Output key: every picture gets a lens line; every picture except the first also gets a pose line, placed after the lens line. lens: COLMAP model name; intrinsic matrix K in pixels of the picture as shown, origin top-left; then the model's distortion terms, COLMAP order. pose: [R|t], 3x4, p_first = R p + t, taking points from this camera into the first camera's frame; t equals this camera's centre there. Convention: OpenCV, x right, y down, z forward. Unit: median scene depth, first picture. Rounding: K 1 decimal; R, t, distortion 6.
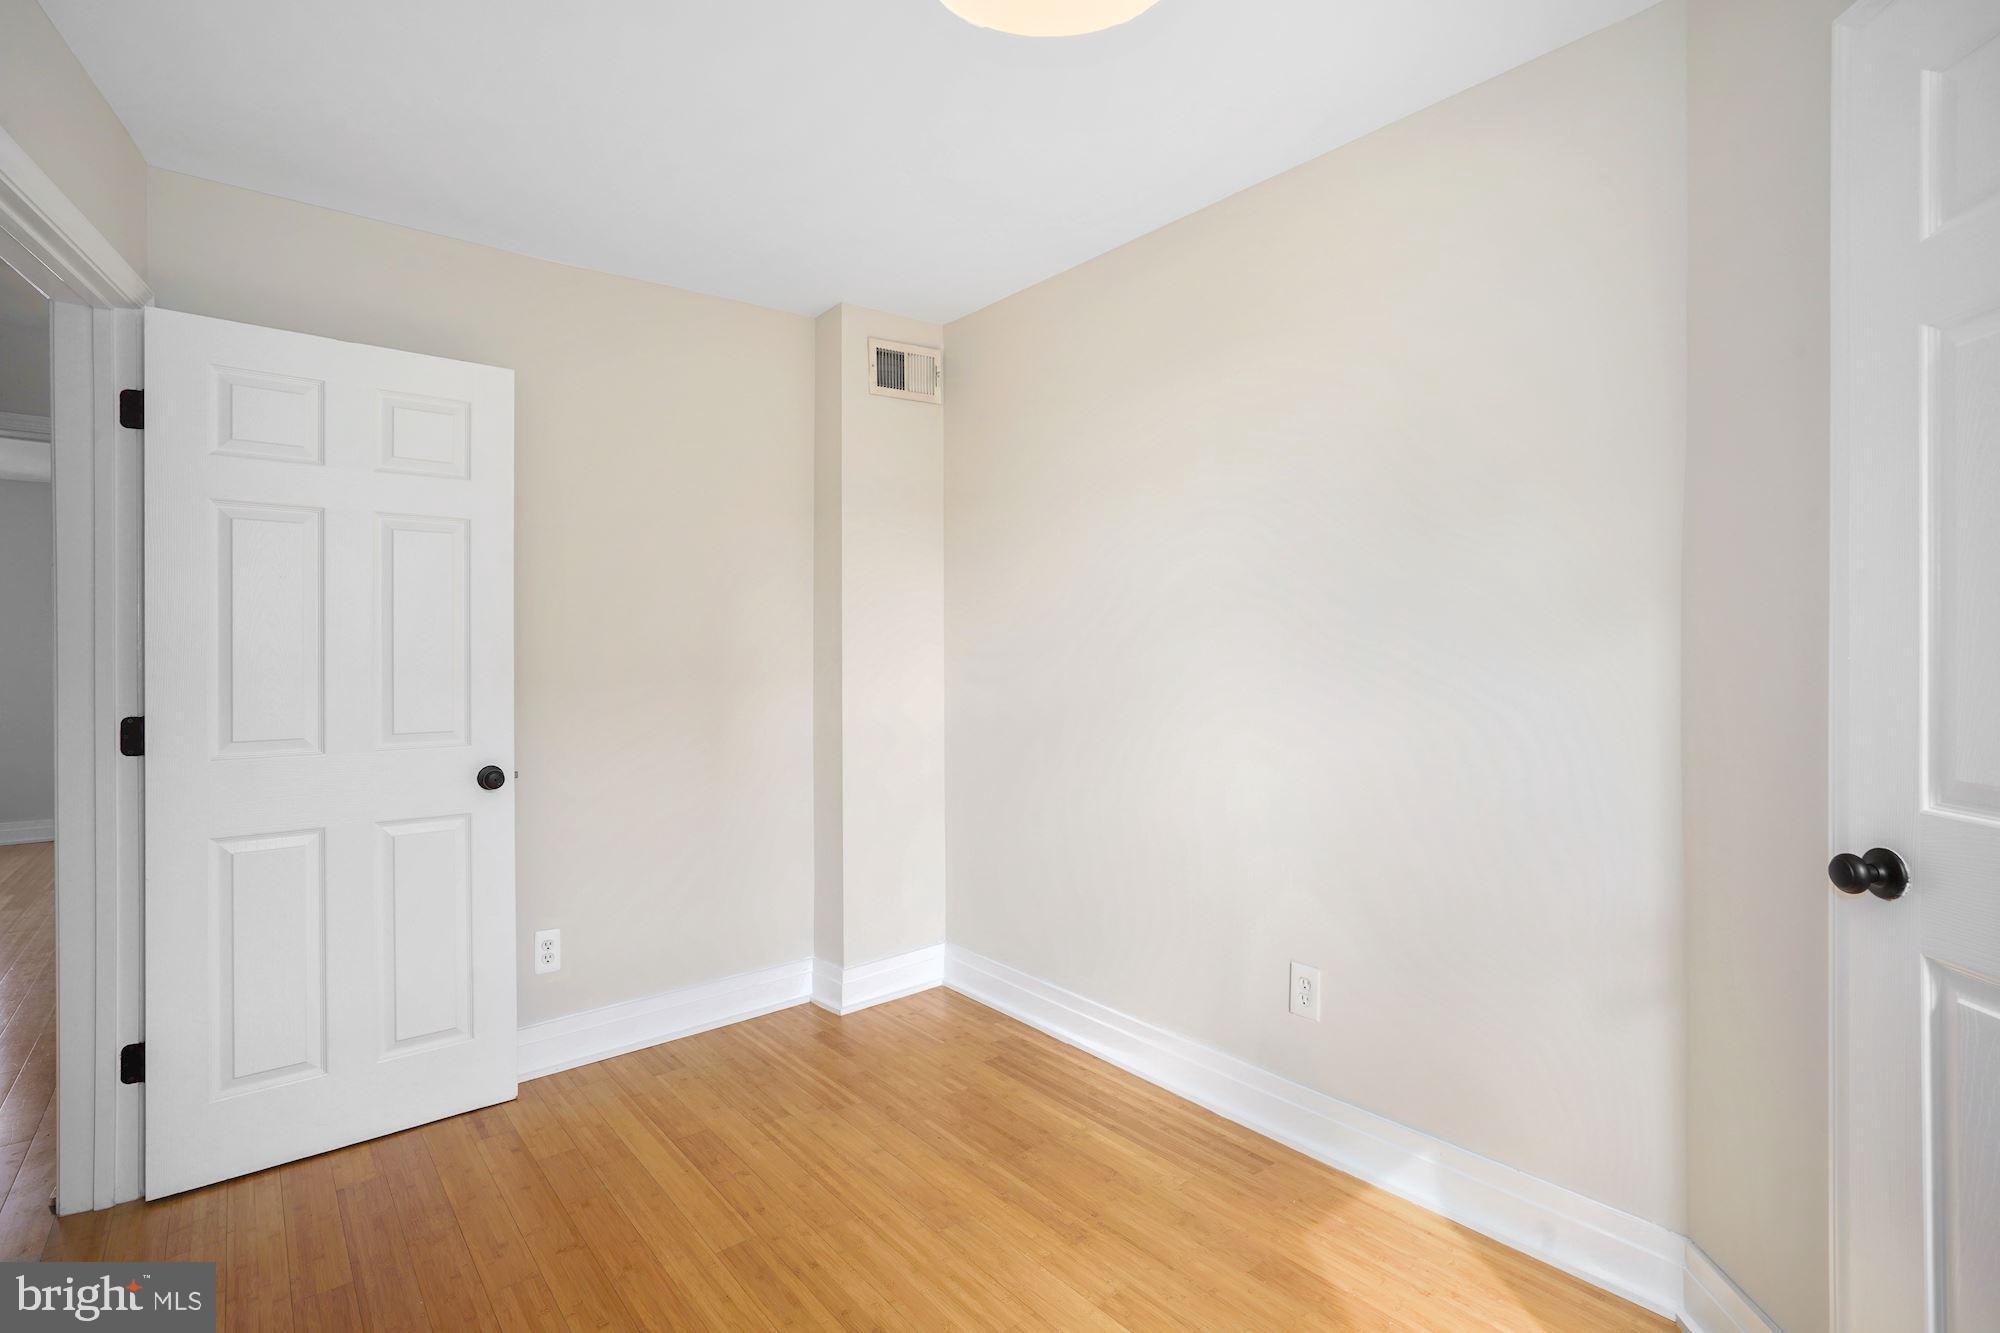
lens RADIAL K [[938.9, 0, 1006.1], [0, 938.9, 656.8], [0, 0, 1]] dist [-0.022382, 0.015243]
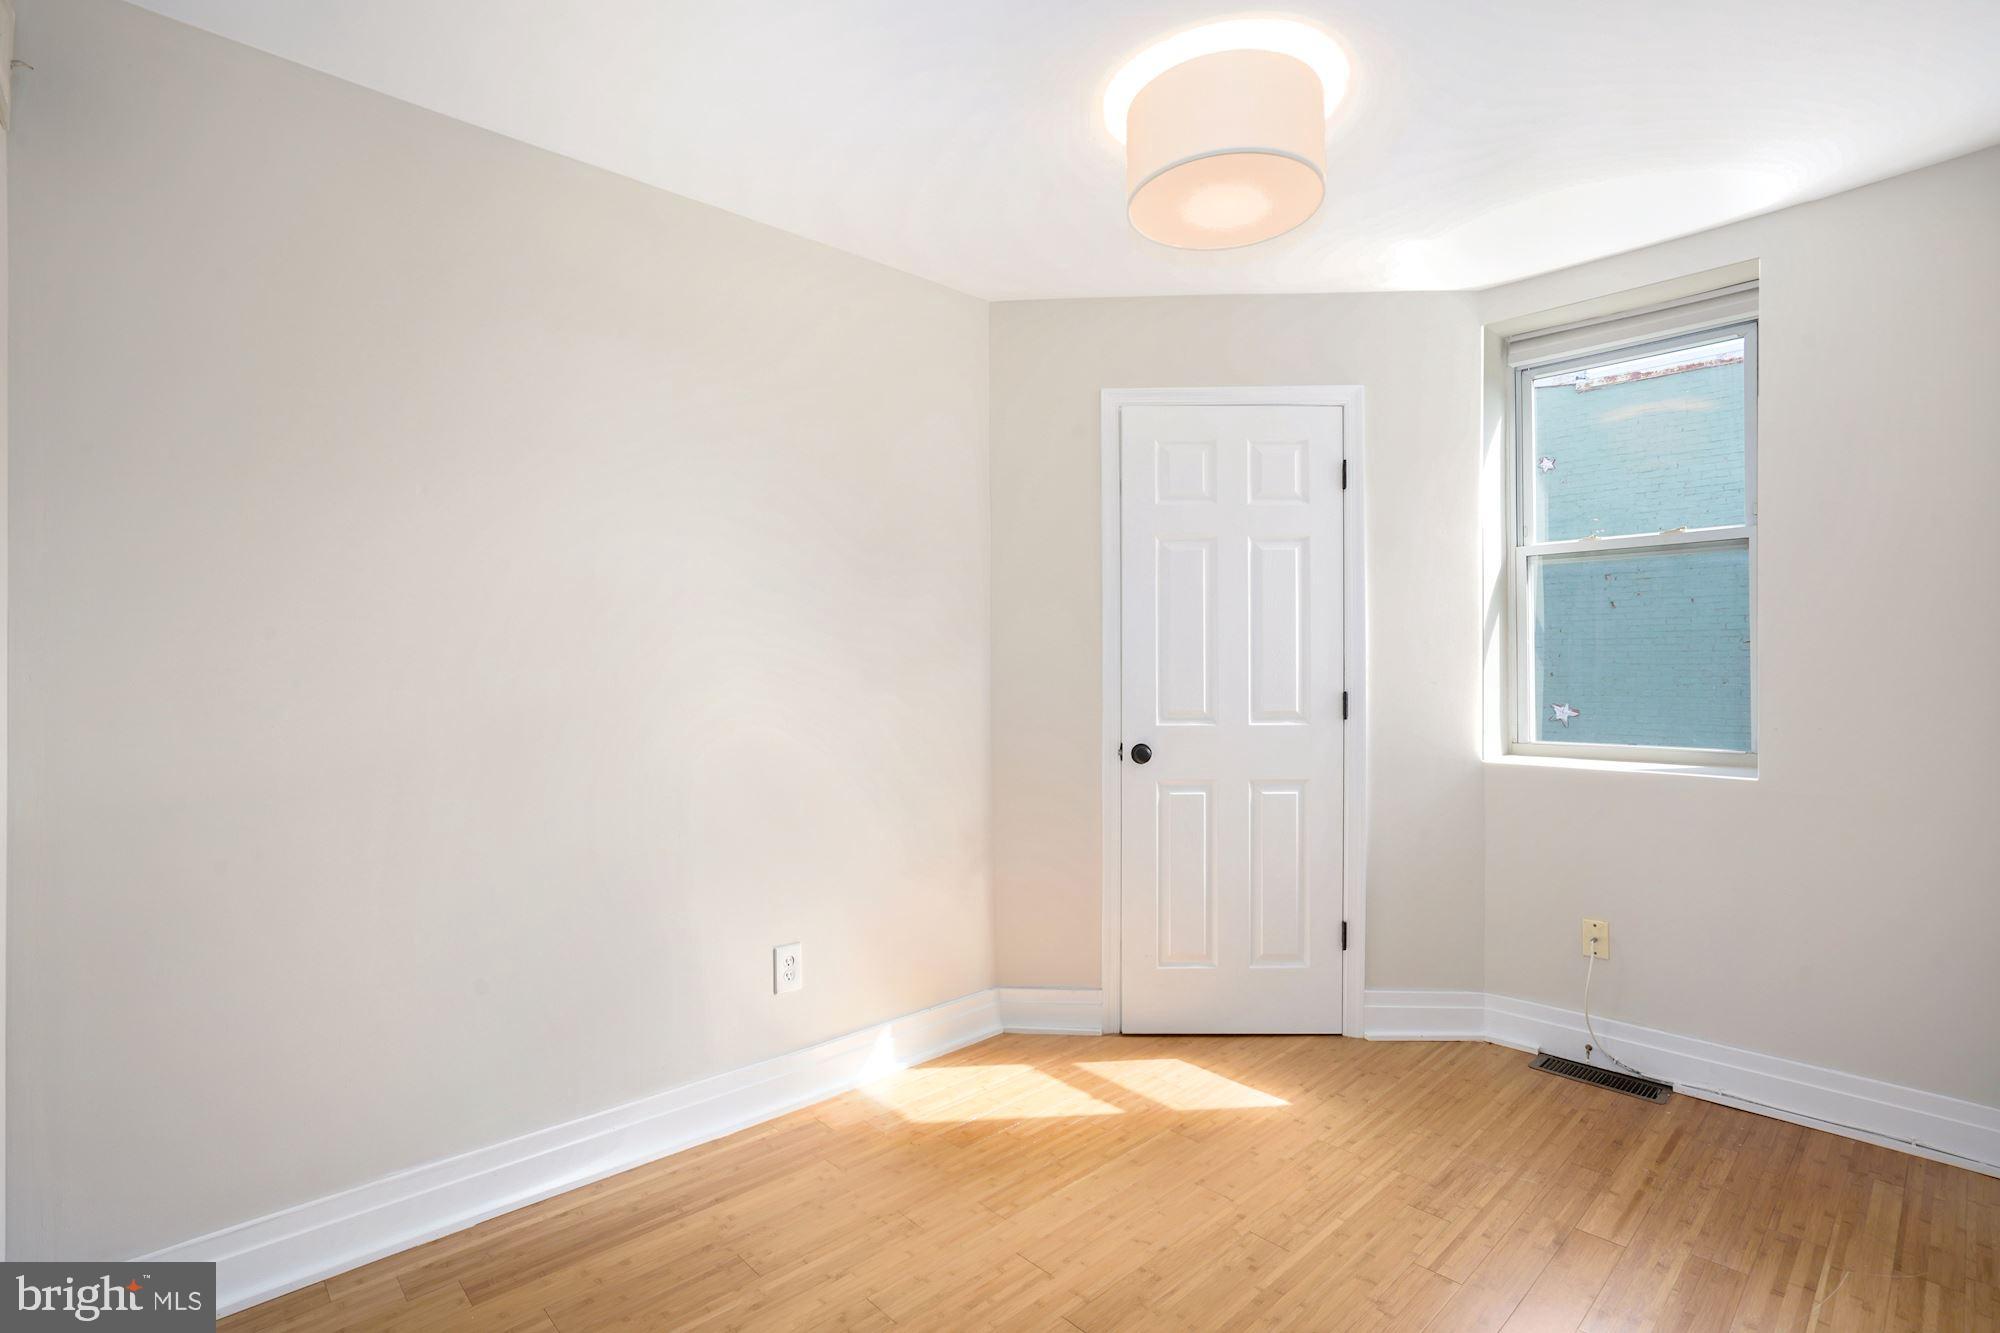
lens RADIAL K [[938.9, 0, 1005.8], [0, 938.9, 669.2], [0, 0, 1]] dist [-0.022382, 0.015243]
pose [[-0.062193, 0.003296, 0.998059, -0.717166], [0.006717, 0.999973, -0.002884, 0.006298], [-0.998042, 0.006525, -0.062214, 0.714092]]
